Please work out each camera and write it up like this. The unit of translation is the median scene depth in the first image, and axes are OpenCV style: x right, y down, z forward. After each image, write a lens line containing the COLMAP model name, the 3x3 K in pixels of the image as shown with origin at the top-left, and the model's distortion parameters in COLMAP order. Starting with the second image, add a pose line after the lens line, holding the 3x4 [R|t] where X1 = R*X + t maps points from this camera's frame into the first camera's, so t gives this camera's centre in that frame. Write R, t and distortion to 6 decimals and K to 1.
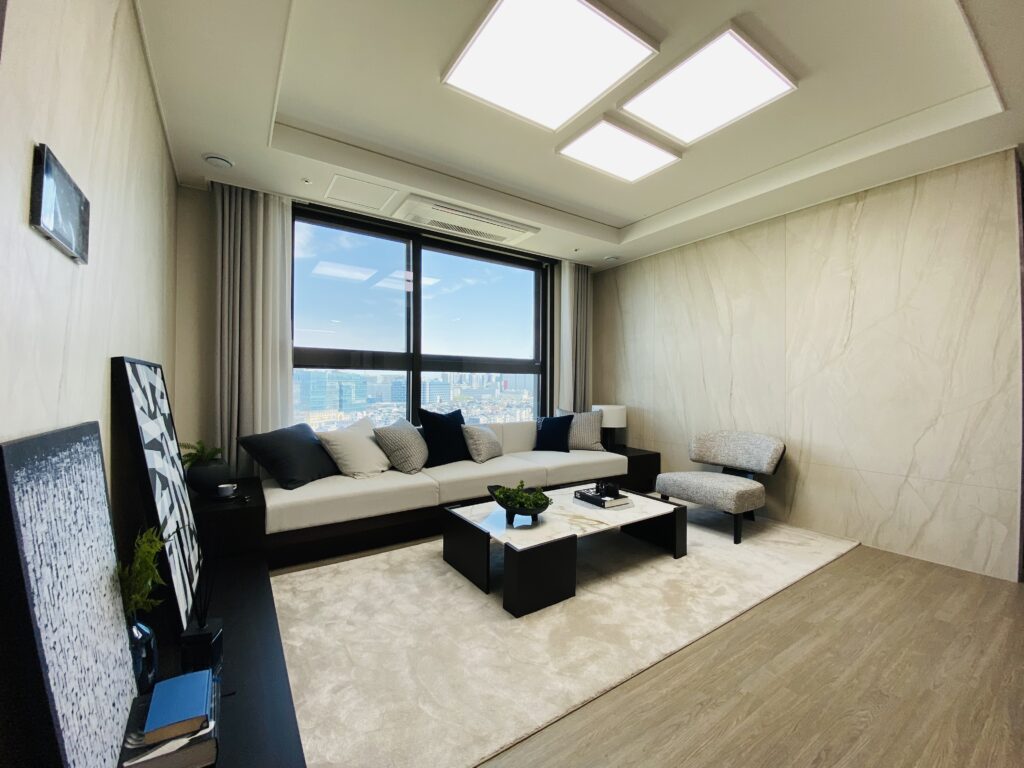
lens RADIAL K [[413.3, 0, 512.0], [0, 413.3, 378.2], [0, 0, 1]] dist [0.008309, -0.011299]
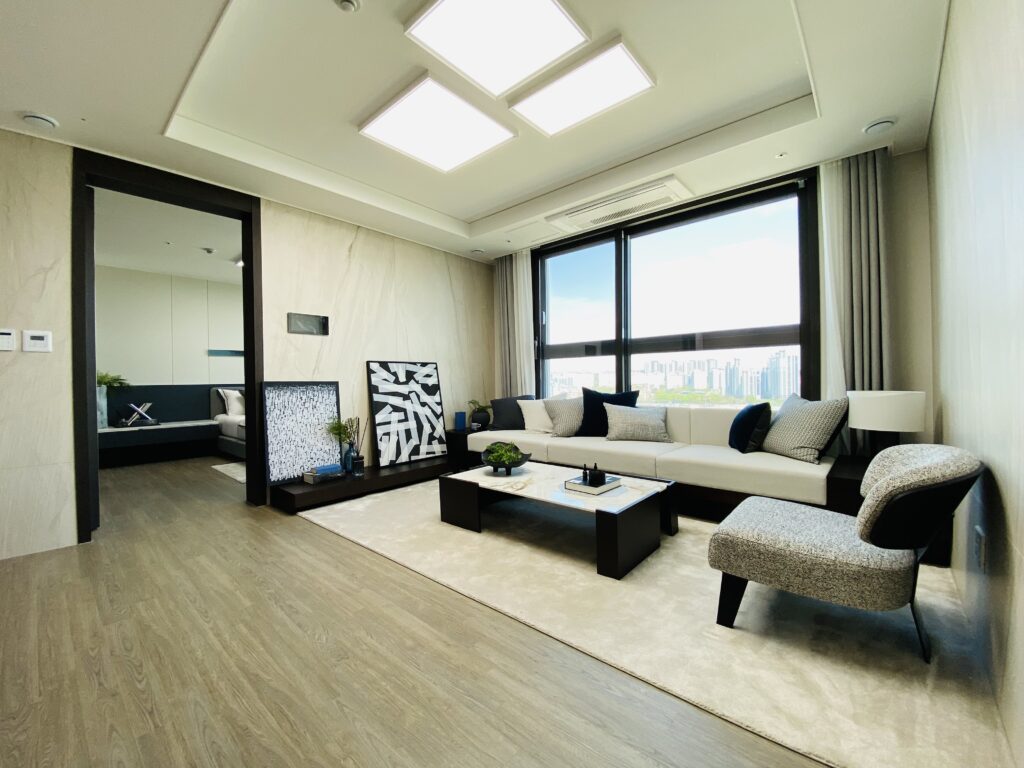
lens RADIAL K [[413.3, 0, 515.6], [0, 413.3, 377.9], [0, 0, 1]] dist [0.008309, -0.011299]
pose [[0.269934, -0.016065, -0.962745, 0.984537], [0.033040, 0.999427, -0.007413, 0.057249], [0.962312, -0.029808, 0.270310, 0.568340]]
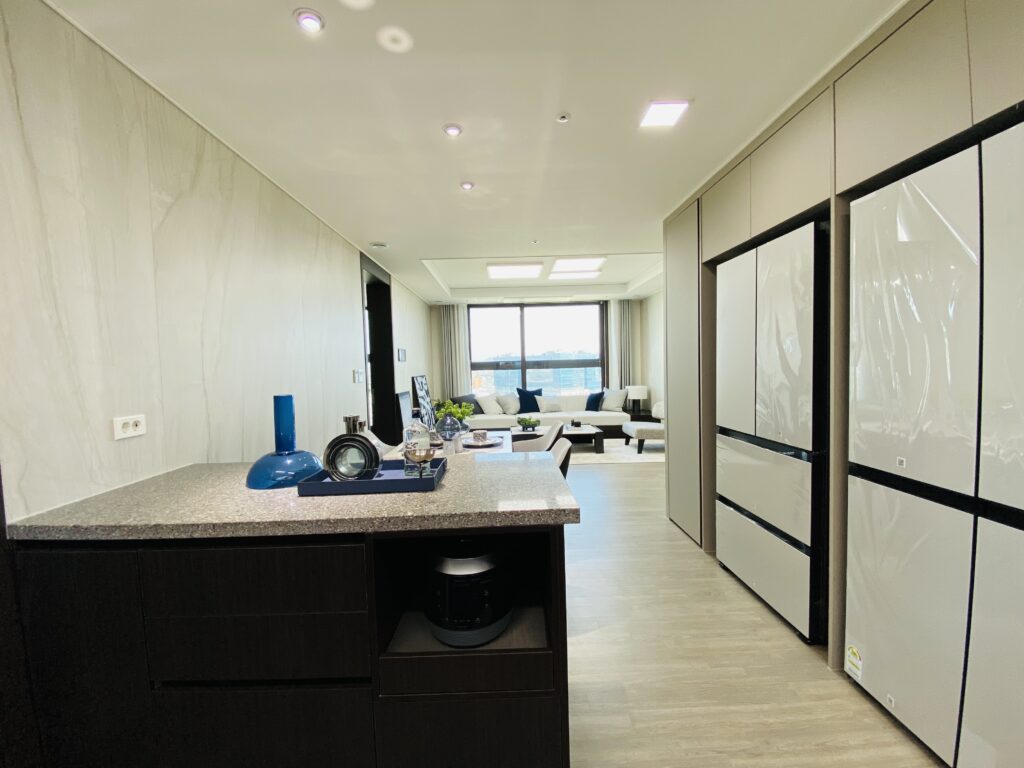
lens RADIAL K [[413.3, 0, 507.8], [0, 413.3, 381.7], [0, 0, 1]] dist [0.008309, -0.011299]
pose [[0.835963, -0.007173, -0.548739, 1.095538], [0.041307, 0.997900, 0.049884, -0.083828], [0.547229, -0.064368, 0.834504, -1.011543]]
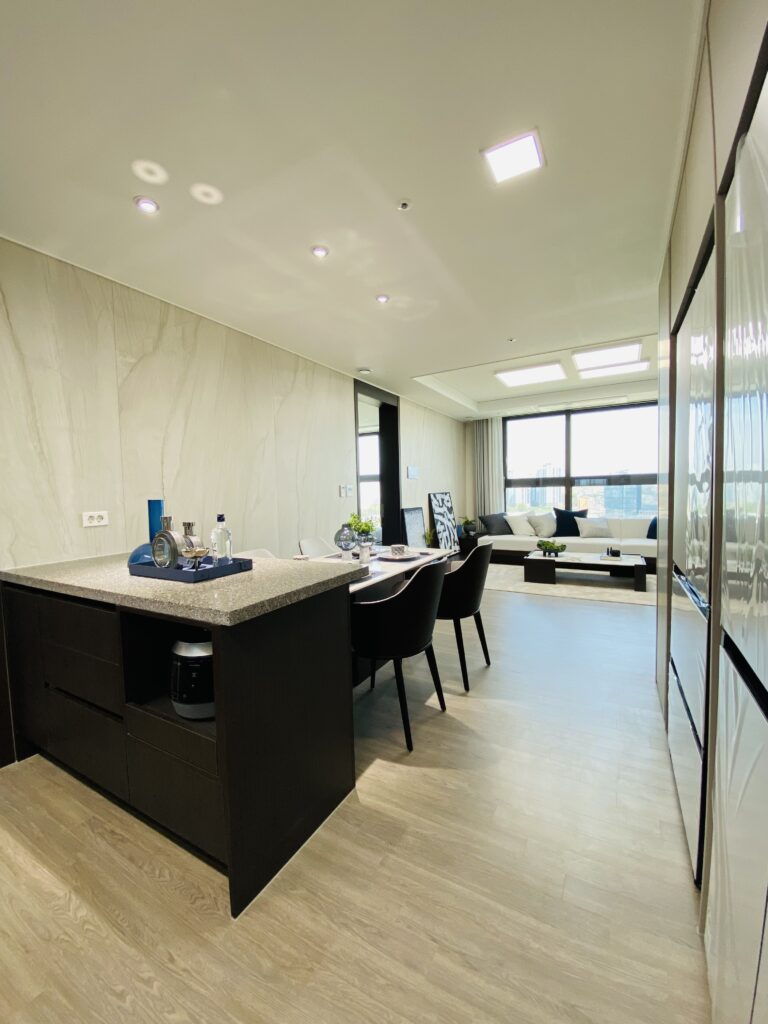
lens RADIAL K [[413.3, 0, 380.5], [0, 413.3, 512.3], [0, 0, 1]] dist [0.008309, -0.011299]
pose [[0.447489, 0.031140, -0.893747, 1.345535], [0.041489, 0.997595, 0.055531, -0.055297], [0.893326, -0.061930, 0.445121, -0.711681]]
